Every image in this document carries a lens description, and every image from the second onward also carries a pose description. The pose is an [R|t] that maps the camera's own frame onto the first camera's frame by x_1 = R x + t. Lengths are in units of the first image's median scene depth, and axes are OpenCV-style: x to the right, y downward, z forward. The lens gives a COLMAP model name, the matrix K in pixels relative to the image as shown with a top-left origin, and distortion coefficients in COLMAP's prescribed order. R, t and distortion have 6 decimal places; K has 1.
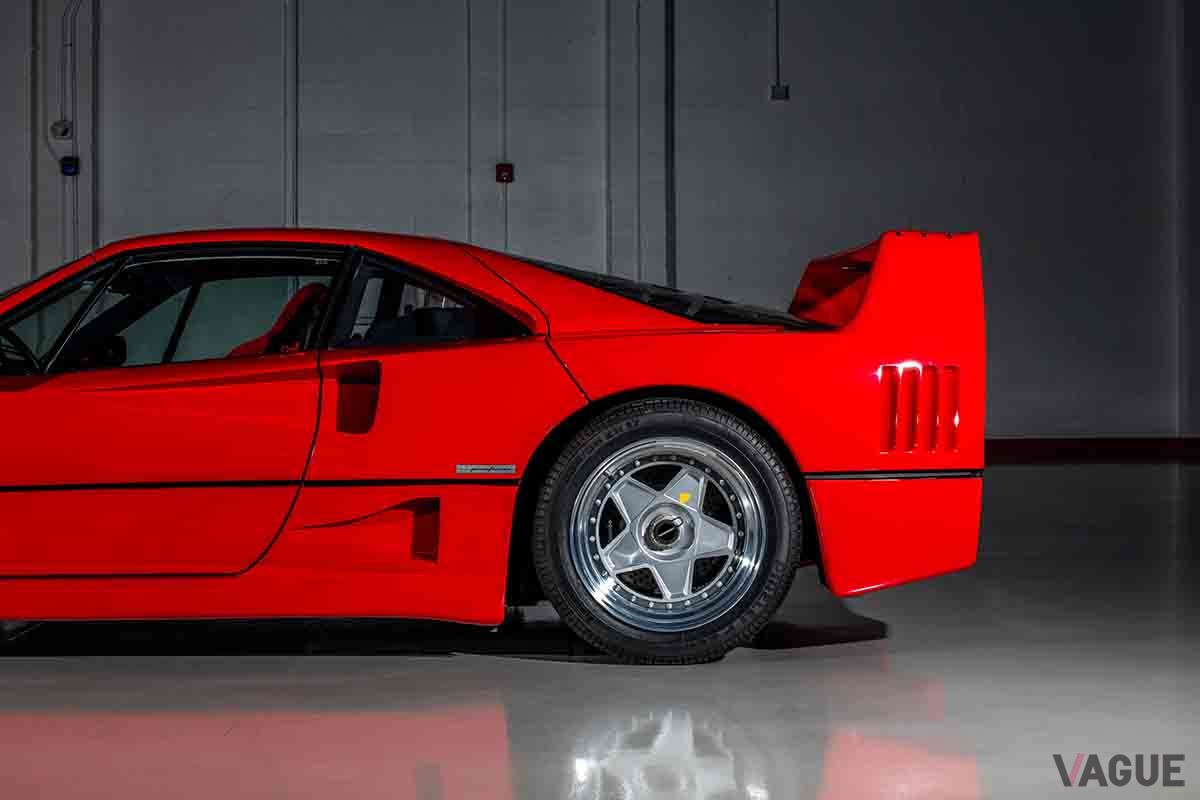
lens RADIAL K [[2035.7, 0, 600.3], [0, 2035.7, 399.8], [0, 0, 1]] dist [-0.207655, 0.054946]
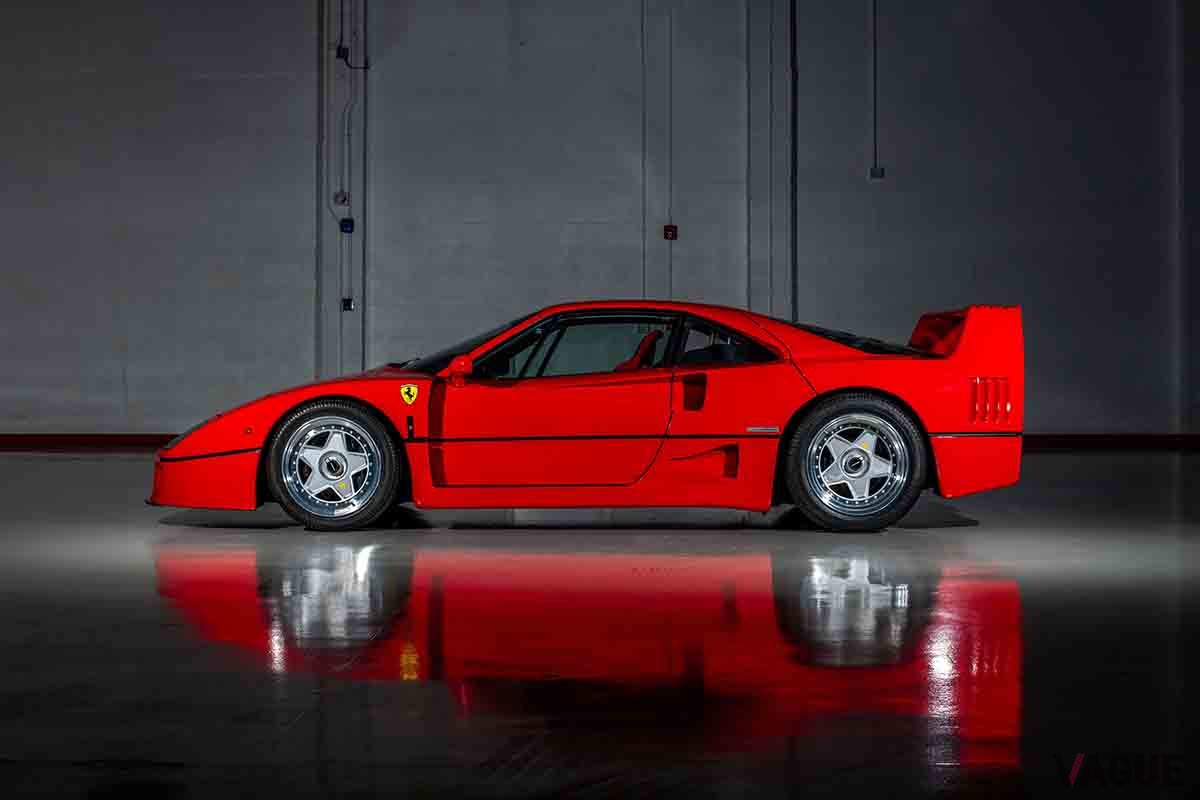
lens RADIAL K [[1824.9, 0, 600.6], [0, 1824.9, 399.8], [0, 0, 1]] dist [-0.154451, -0.009272]
pose [[0.998908, 0.005141, -0.046446, -0.126871], [-0.005323, 0.999979, -0.003798, 0.012873], [0.046425, 0.004041, 0.998914, -0.711366]]
